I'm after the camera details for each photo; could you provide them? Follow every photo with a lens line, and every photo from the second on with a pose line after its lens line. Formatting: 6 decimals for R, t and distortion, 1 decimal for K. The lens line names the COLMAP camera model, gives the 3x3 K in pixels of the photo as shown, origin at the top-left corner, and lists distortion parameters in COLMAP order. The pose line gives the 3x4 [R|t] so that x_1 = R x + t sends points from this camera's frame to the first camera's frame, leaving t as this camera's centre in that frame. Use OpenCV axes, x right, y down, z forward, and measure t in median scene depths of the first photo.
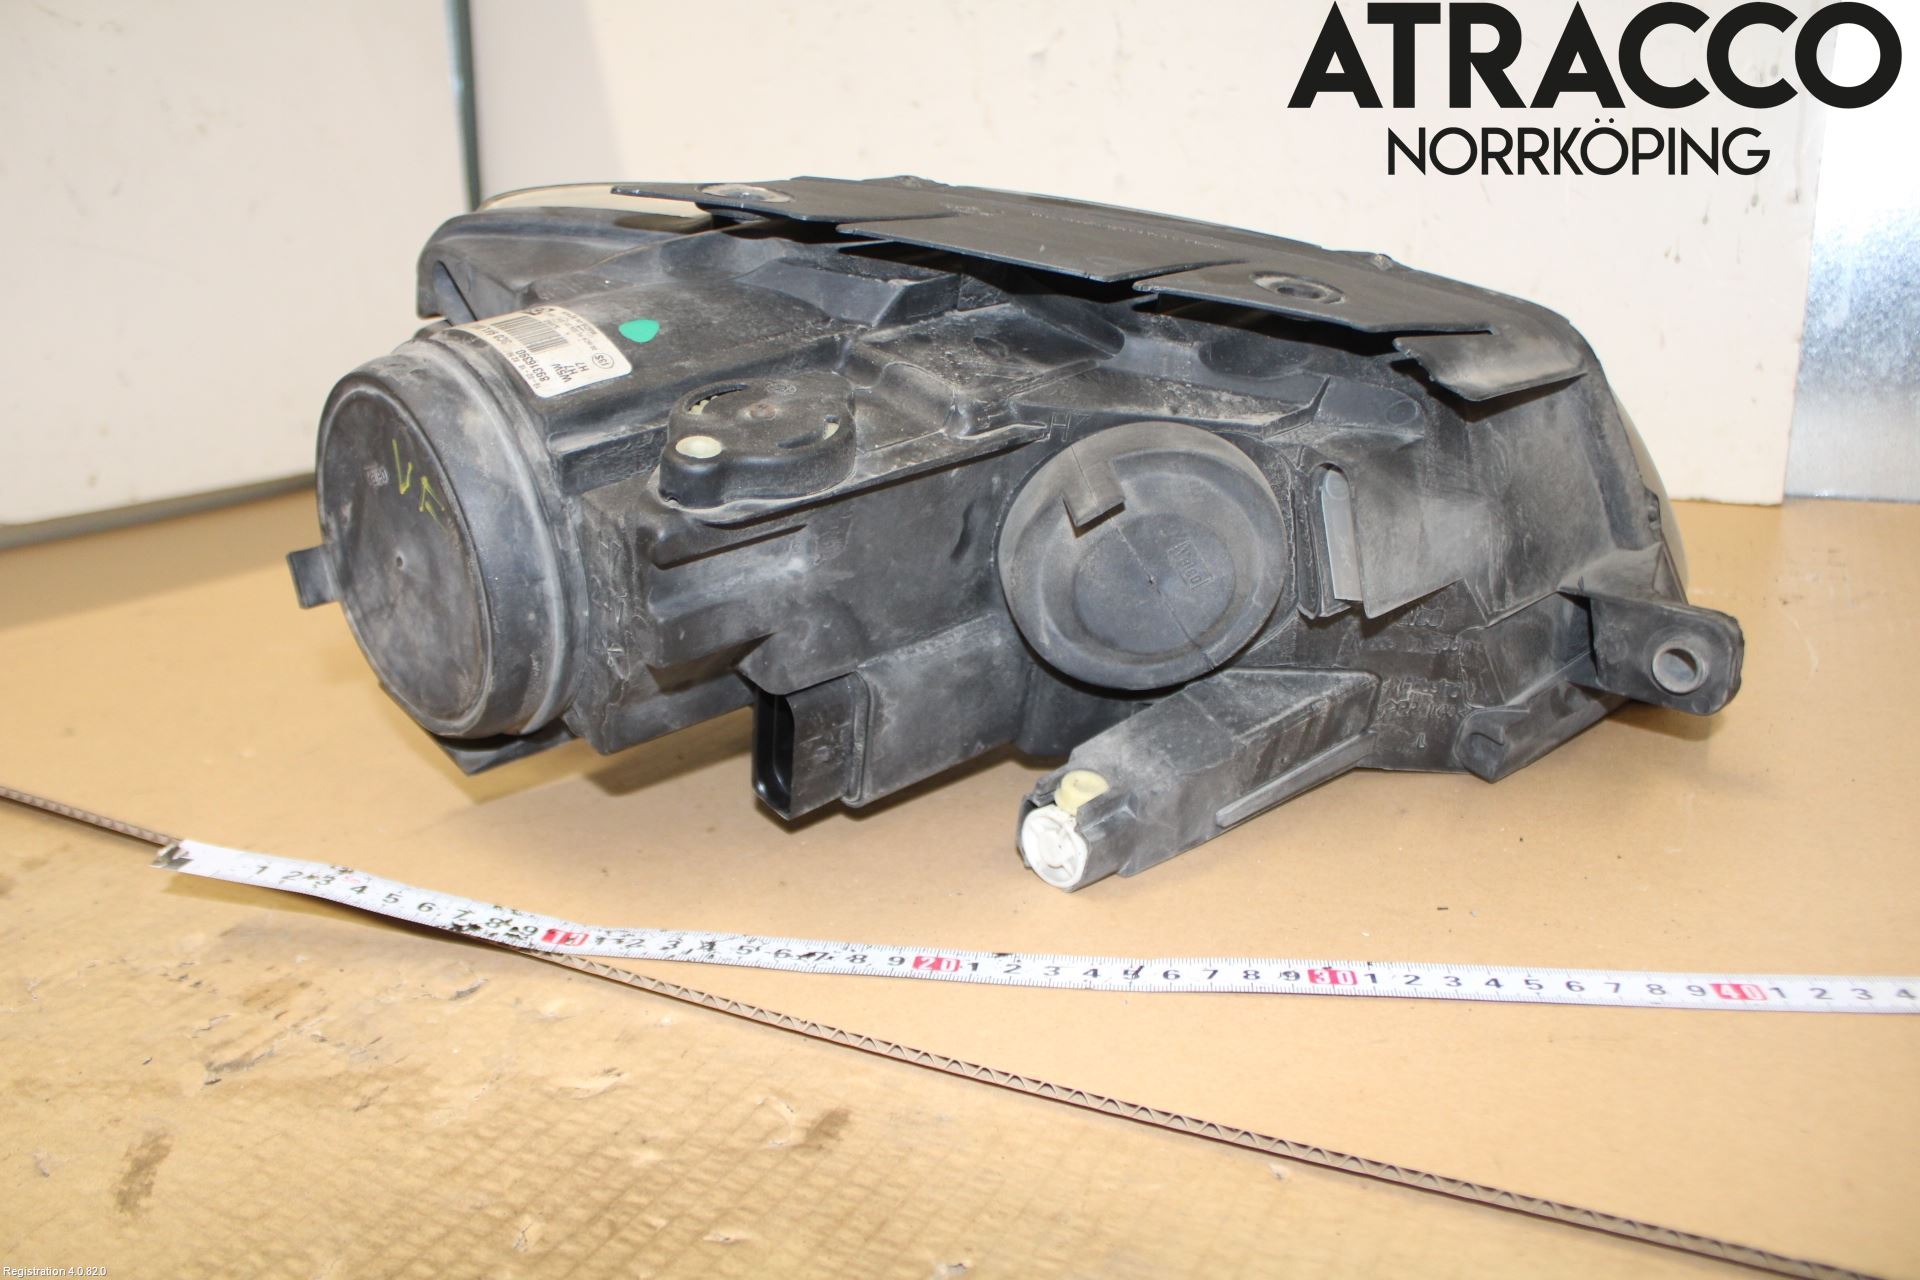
lens RADIAL K [[1607.1, 0, 960.0], [0, 1607.1, 640.0], [0, 0, 1]] dist [-0.180595, 0.127870]
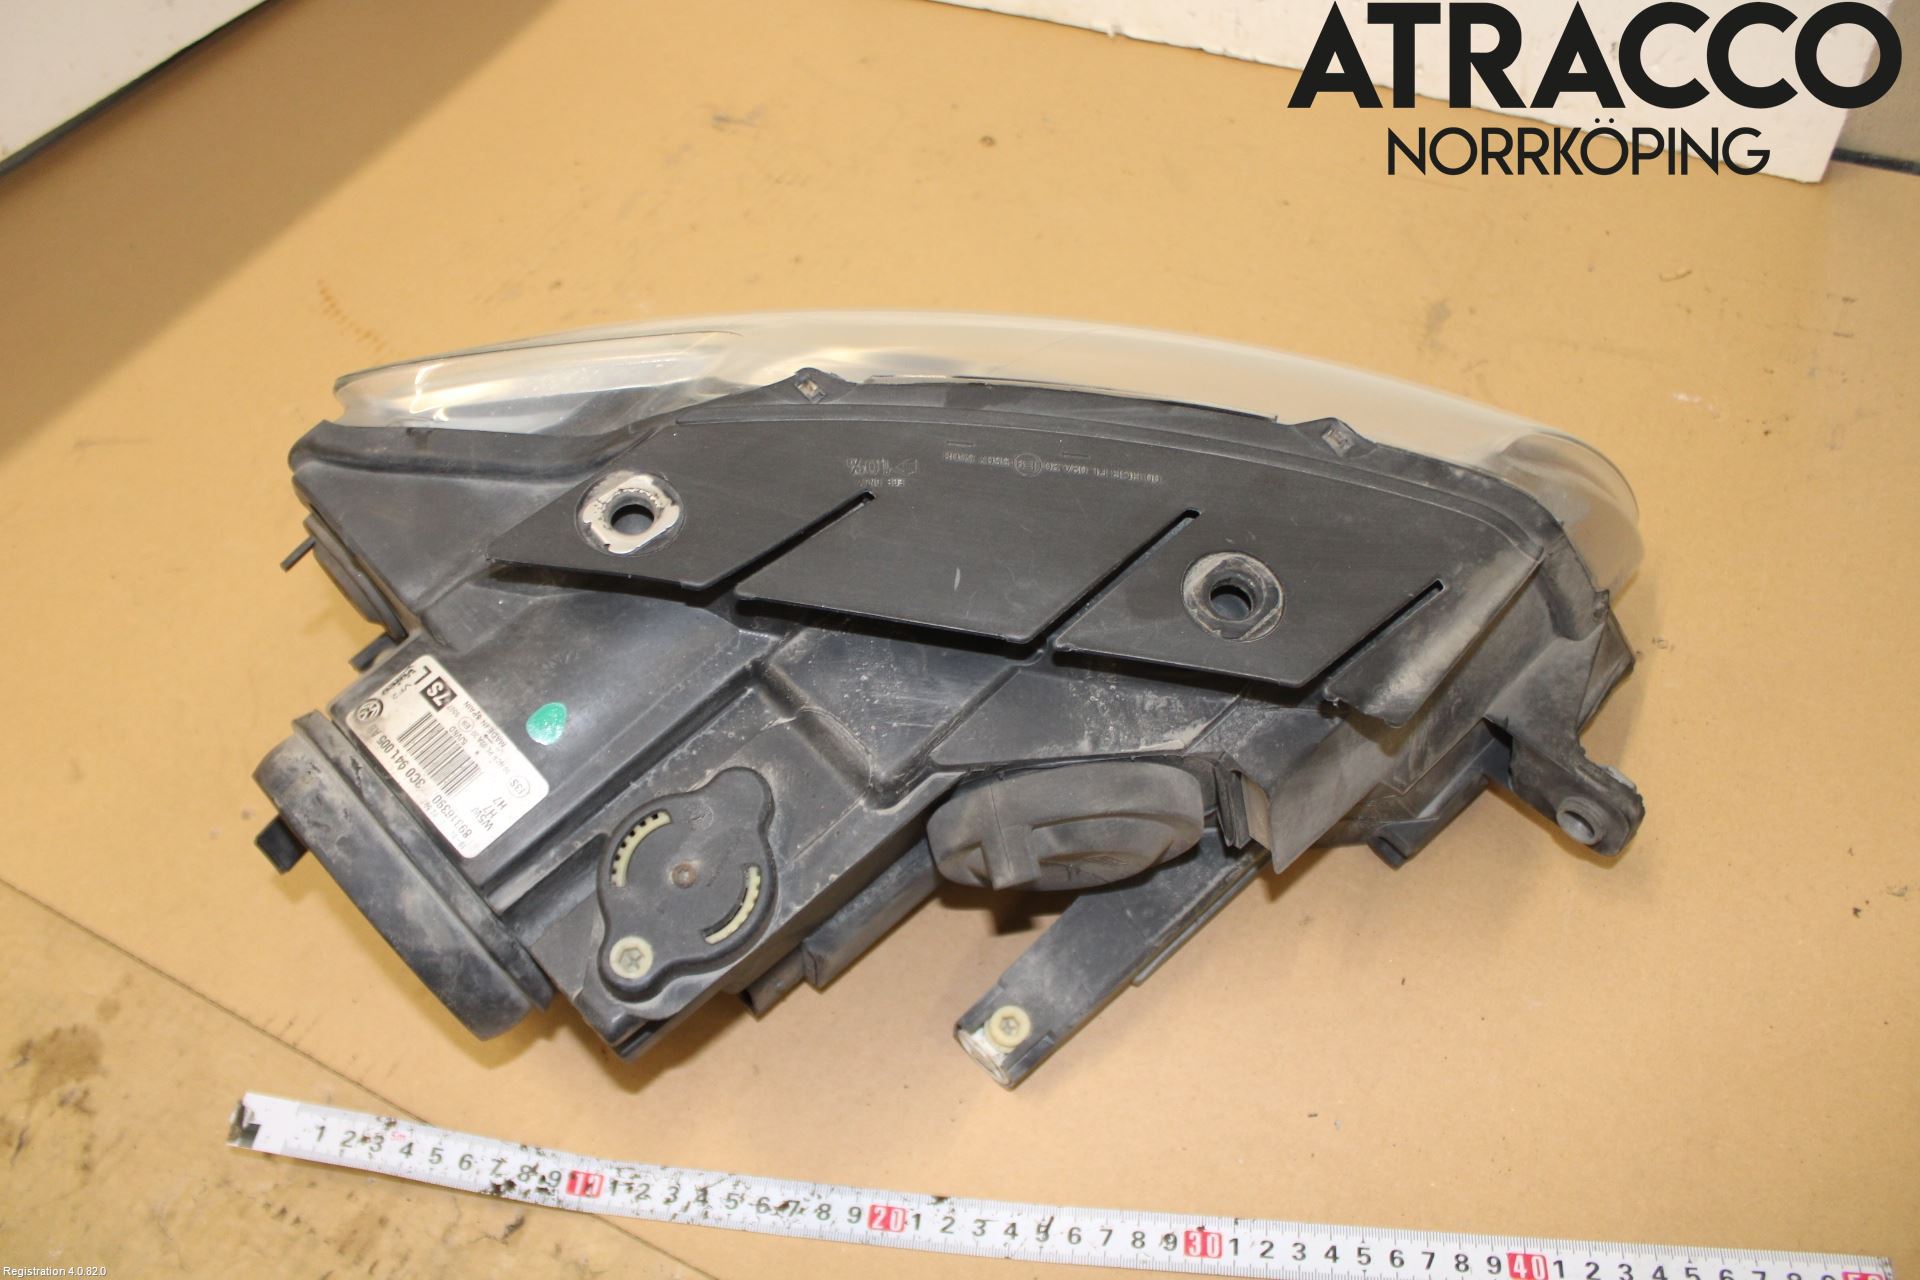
lens RADIAL K [[1607.1, 0, 960.0], [0, 1607.1, 640.0], [0, 0, 1]] dist [-0.180595, 0.127870]
pose [[0.999266, -0.034323, -0.016998, 0.072593], [0.037999, 0.832748, 0.552347, -0.784588], [-0.004803, -0.552588, 0.833441, 0.211982]]
